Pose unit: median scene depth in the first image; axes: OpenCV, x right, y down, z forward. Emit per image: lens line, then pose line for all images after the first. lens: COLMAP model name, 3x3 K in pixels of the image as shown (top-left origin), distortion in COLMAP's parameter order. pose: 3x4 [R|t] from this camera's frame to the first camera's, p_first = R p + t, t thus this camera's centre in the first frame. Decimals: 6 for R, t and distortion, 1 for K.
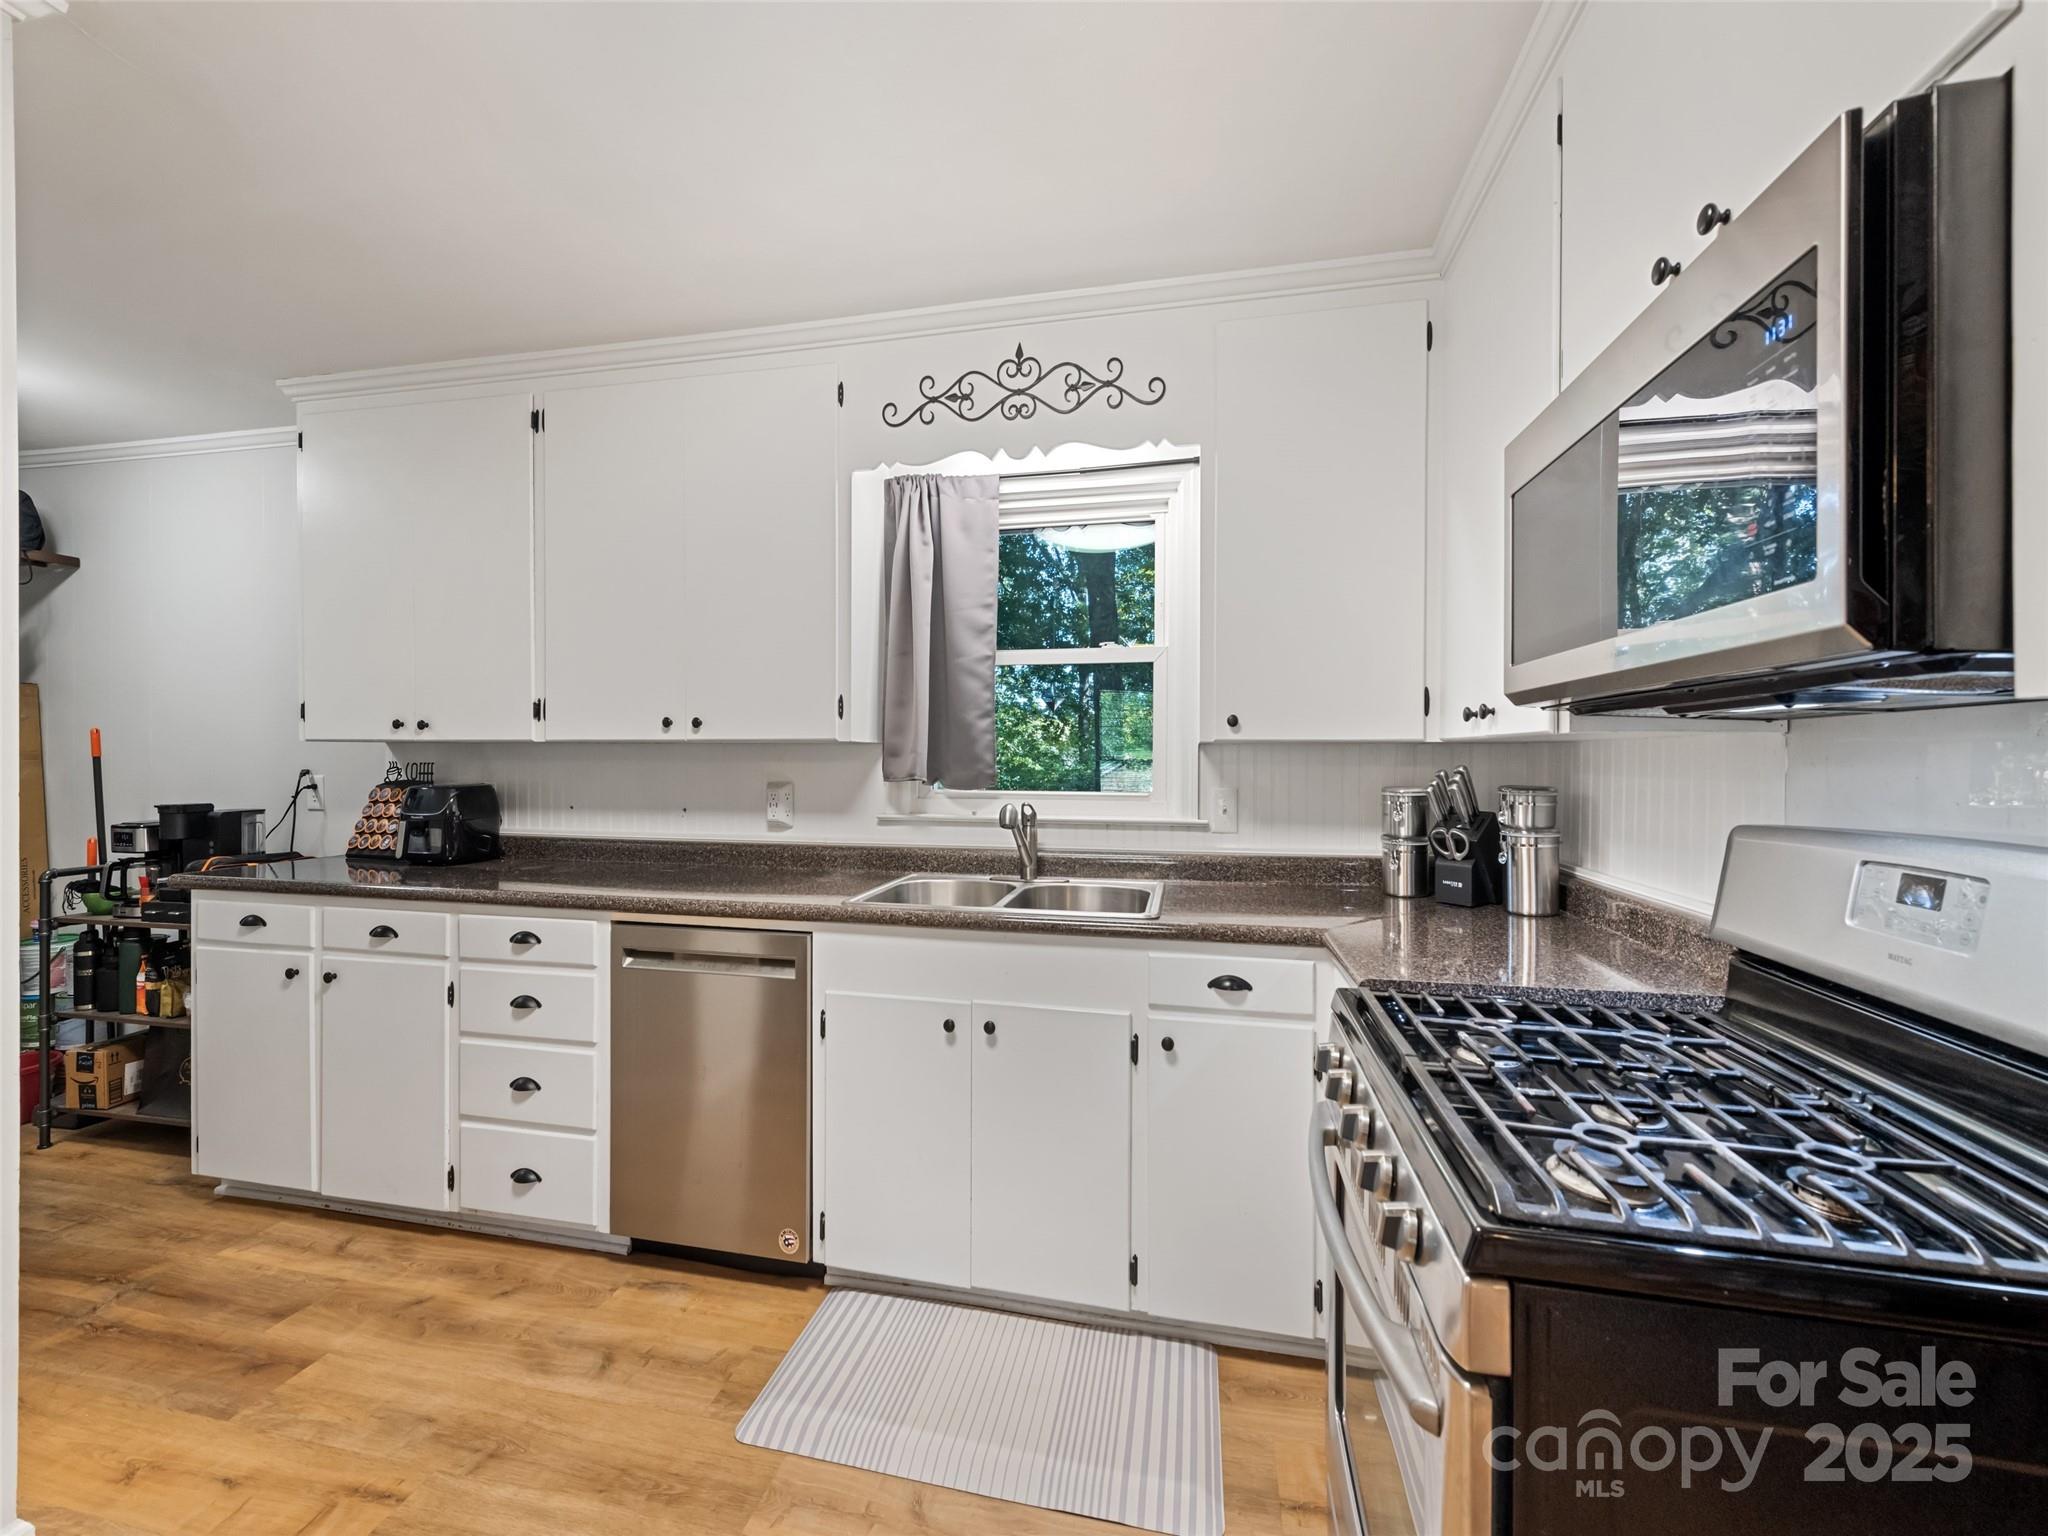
lens RADIAL K [[818.2, 0, 1028.6], [0, 818.2, 776.9], [0, 0, 1]] dist [0.013625, -0.004559]
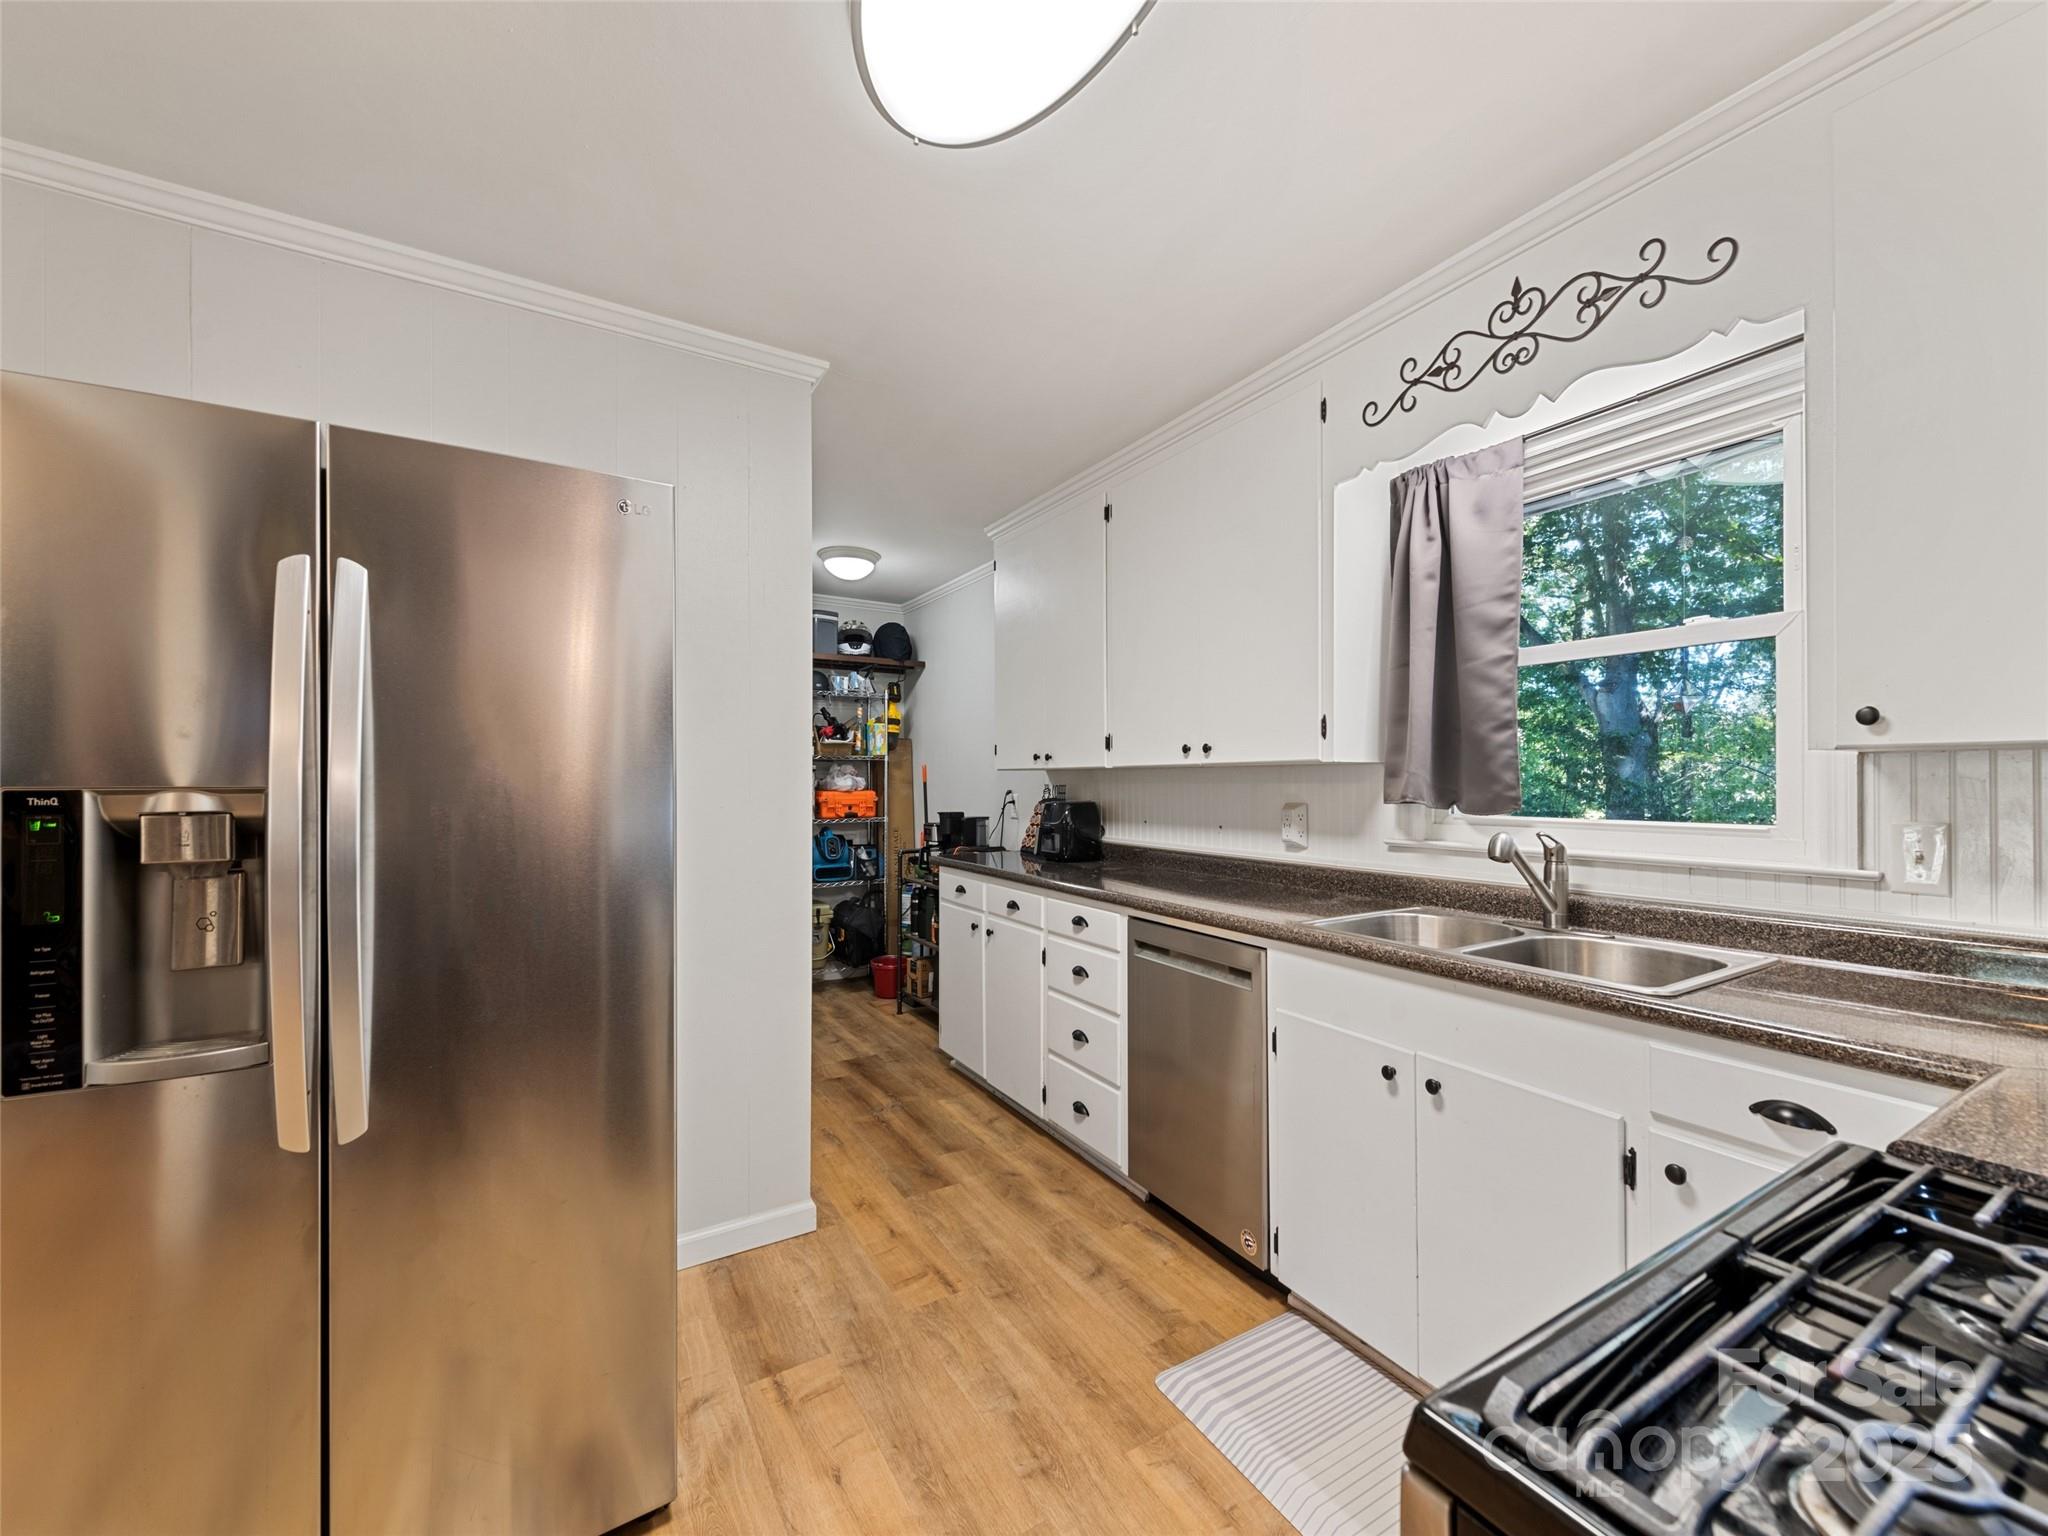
lens RADIAL K [[818.1, 0, 1023.4], [0, 818.1, 793.8], [0, 0, 1]] dist [0.019918, -0.008272]
pose [[0.671962, 0.006022, -0.740561, 0.260881], [-0.012916, 0.999910, -0.003589, 0.002782], [0.740473, 0.011977, 0.671979, 0.072178]]
